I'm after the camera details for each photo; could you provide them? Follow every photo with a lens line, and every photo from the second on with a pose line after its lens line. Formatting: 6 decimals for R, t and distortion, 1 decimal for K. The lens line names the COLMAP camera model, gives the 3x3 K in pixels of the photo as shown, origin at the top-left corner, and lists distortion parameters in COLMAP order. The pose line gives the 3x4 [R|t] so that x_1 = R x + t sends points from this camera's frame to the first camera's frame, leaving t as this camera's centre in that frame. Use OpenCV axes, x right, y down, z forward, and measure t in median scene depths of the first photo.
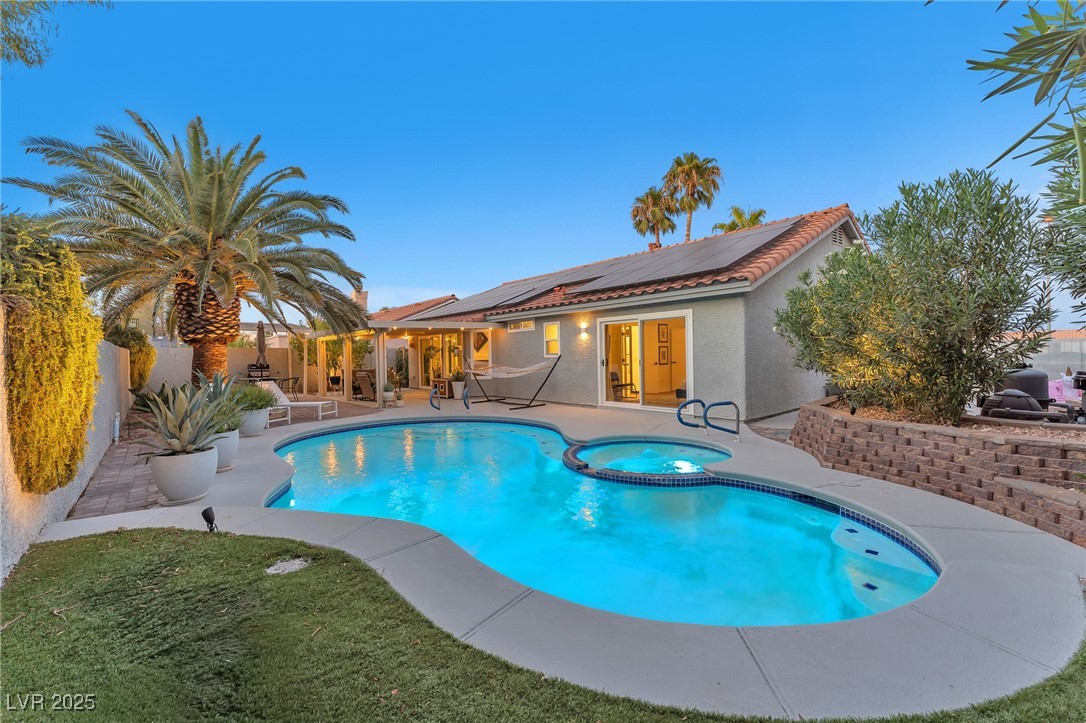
lens RADIAL K [[450.8, 0, 535.4], [0, 450.8, 356.8], [0, 0, 1]] dist [-0.002419, -0.000069]
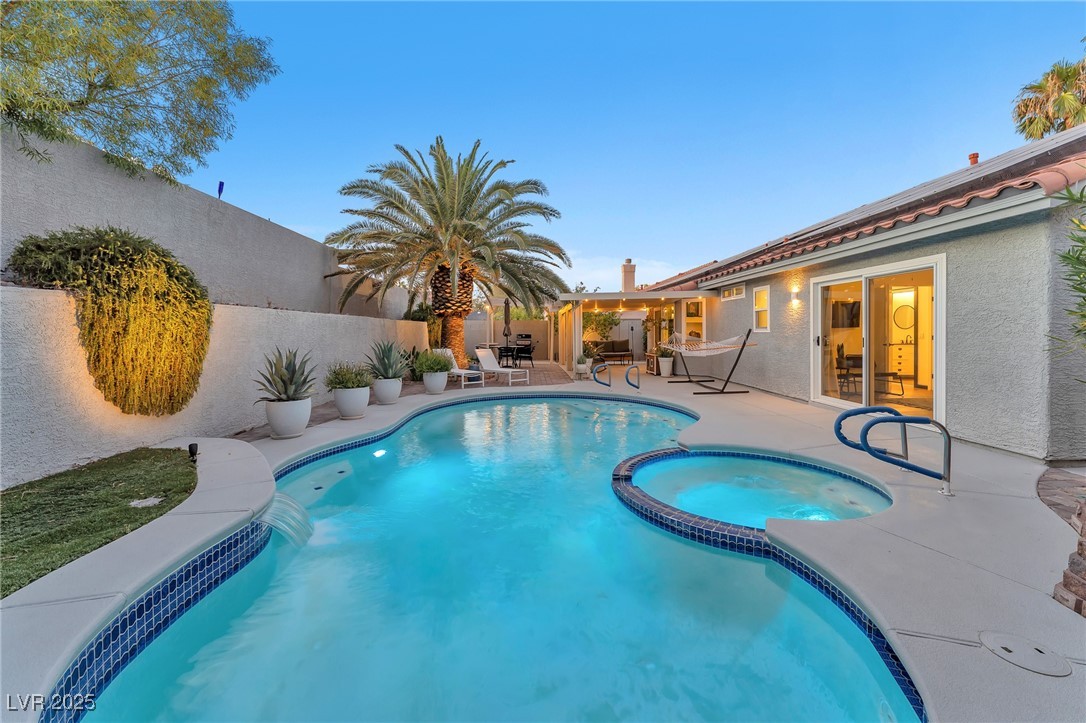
lens RADIAL K [[450.8, 0, 530.6], [0, 450.8, 333.9], [0, 0, 1]] dist [-0.002419, -0.000069]
pose [[0.778943, 0.017017, -0.626864, 0.233674], [-0.010465, 0.999845, 0.014139, -0.002741], [0.627008, -0.004453, 0.779000, 0.163968]]
